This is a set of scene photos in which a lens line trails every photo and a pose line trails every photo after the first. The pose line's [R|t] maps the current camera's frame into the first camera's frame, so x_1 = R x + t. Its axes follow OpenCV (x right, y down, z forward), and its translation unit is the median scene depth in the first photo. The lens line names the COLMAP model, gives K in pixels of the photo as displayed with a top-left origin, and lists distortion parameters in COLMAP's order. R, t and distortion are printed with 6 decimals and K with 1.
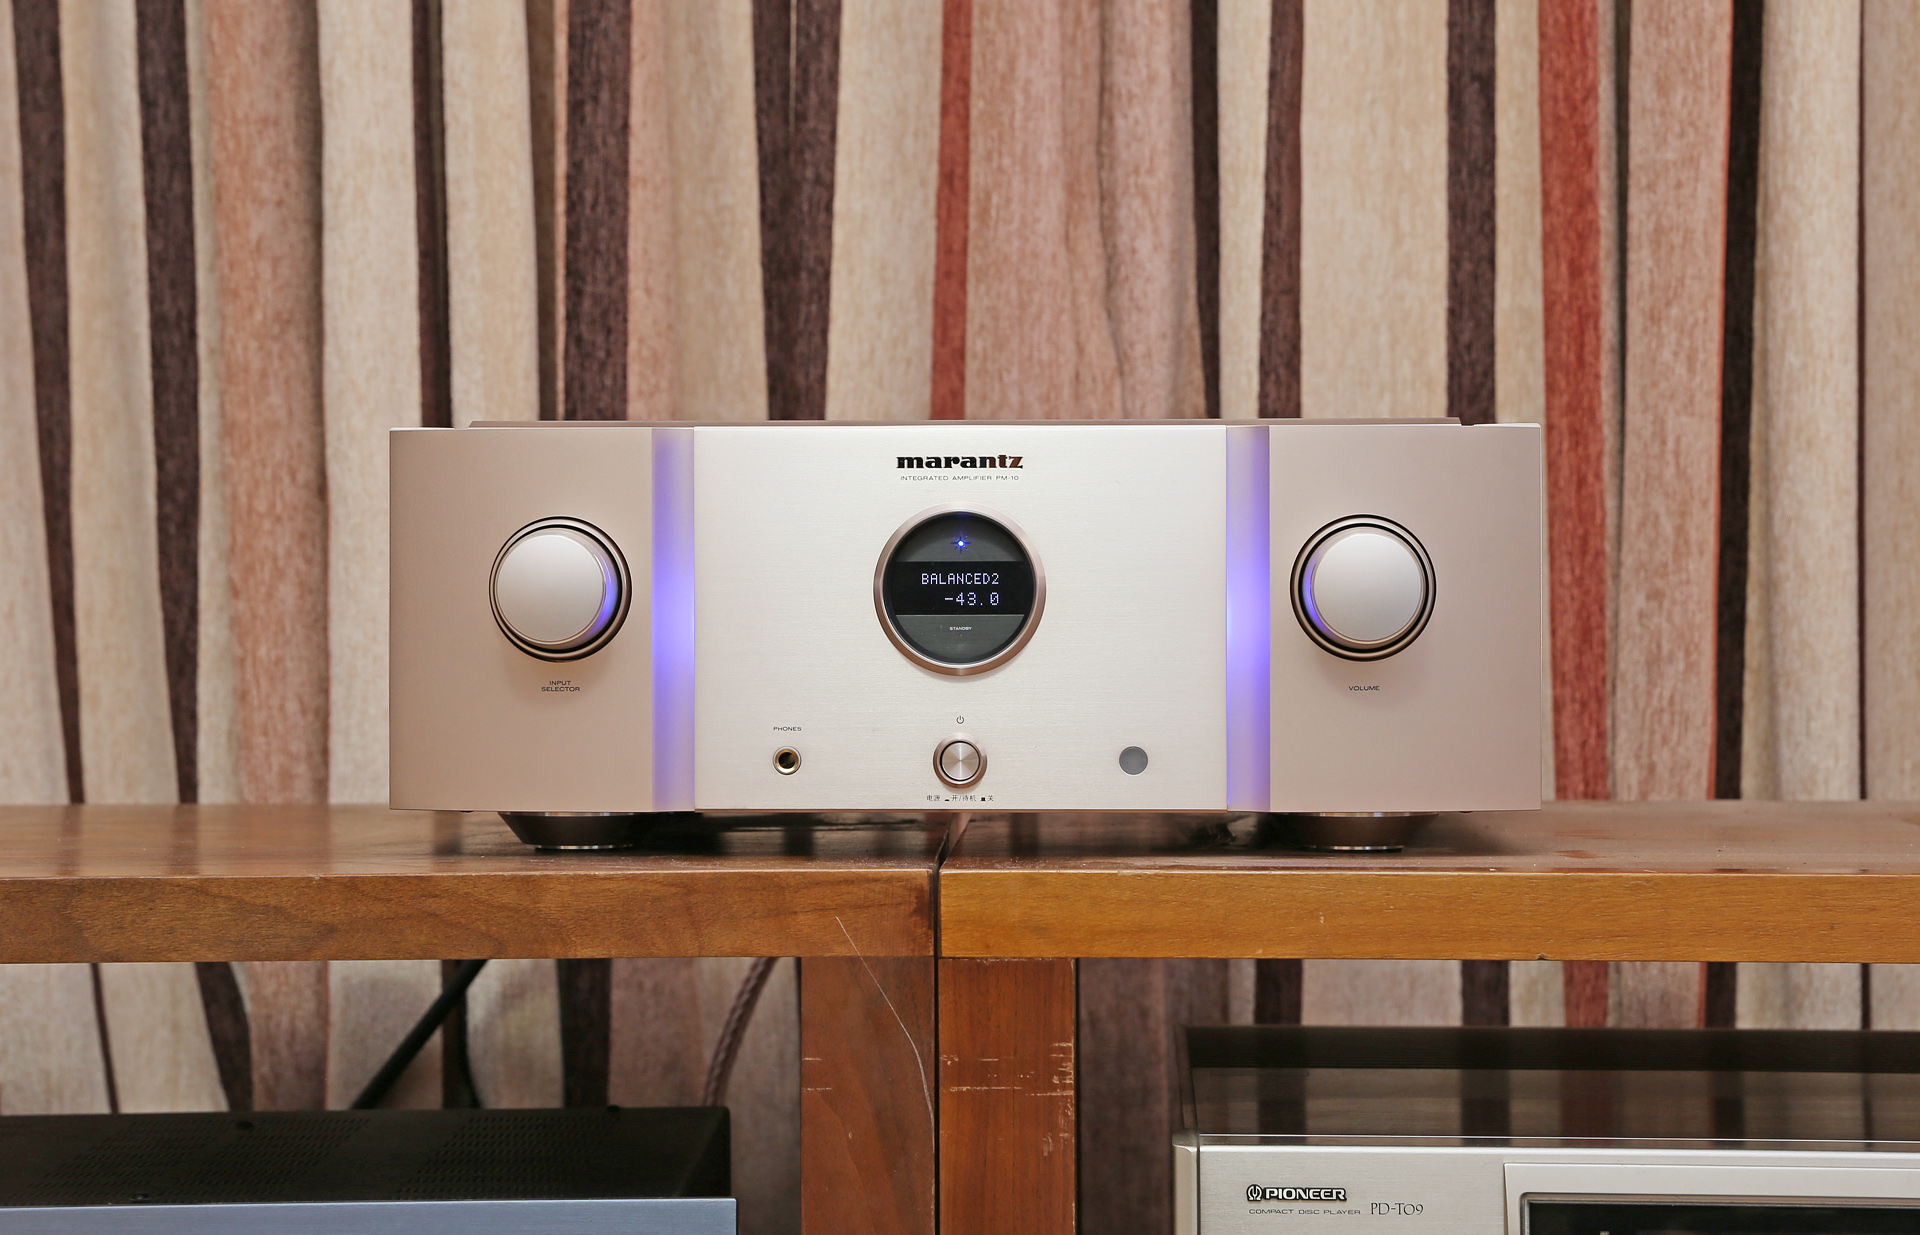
lens RADIAL K [[3507.3, 0, 868.7], [0, 3507.3, 611.6], [0, 0, 1]] dist [0.043346, -0.247398]
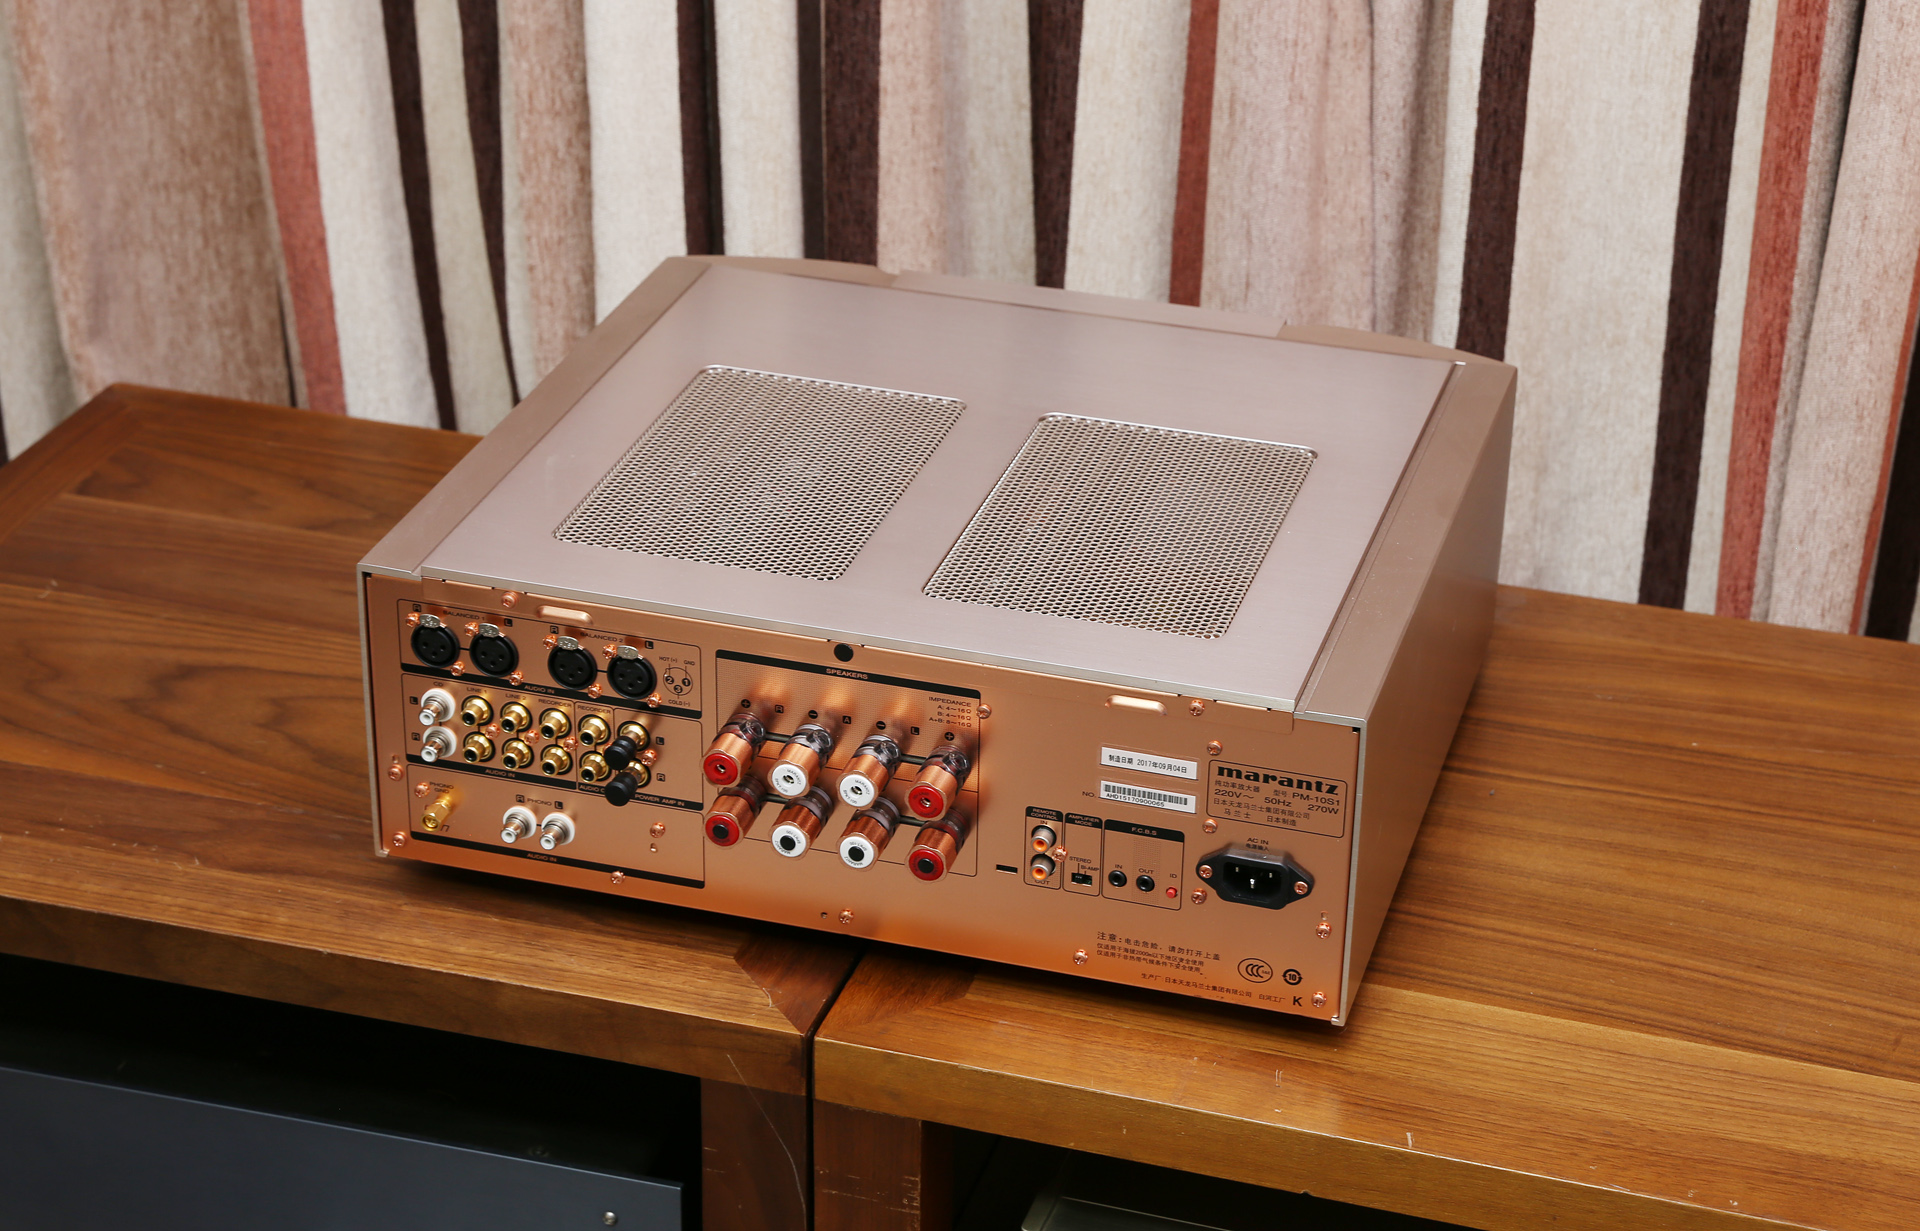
lens RADIAL K [[3414.3, 0, 960.0], [0, 3414.3, 615.5], [0, 0, 1]] dist [0.065922, -3.223566]
pose [[0.971444, 0.122396, -0.203260, 0.183547], [-0.015959, 0.888439, 0.458716, -0.373318], [0.236730, -0.442374, 0.865023, 0.060121]]
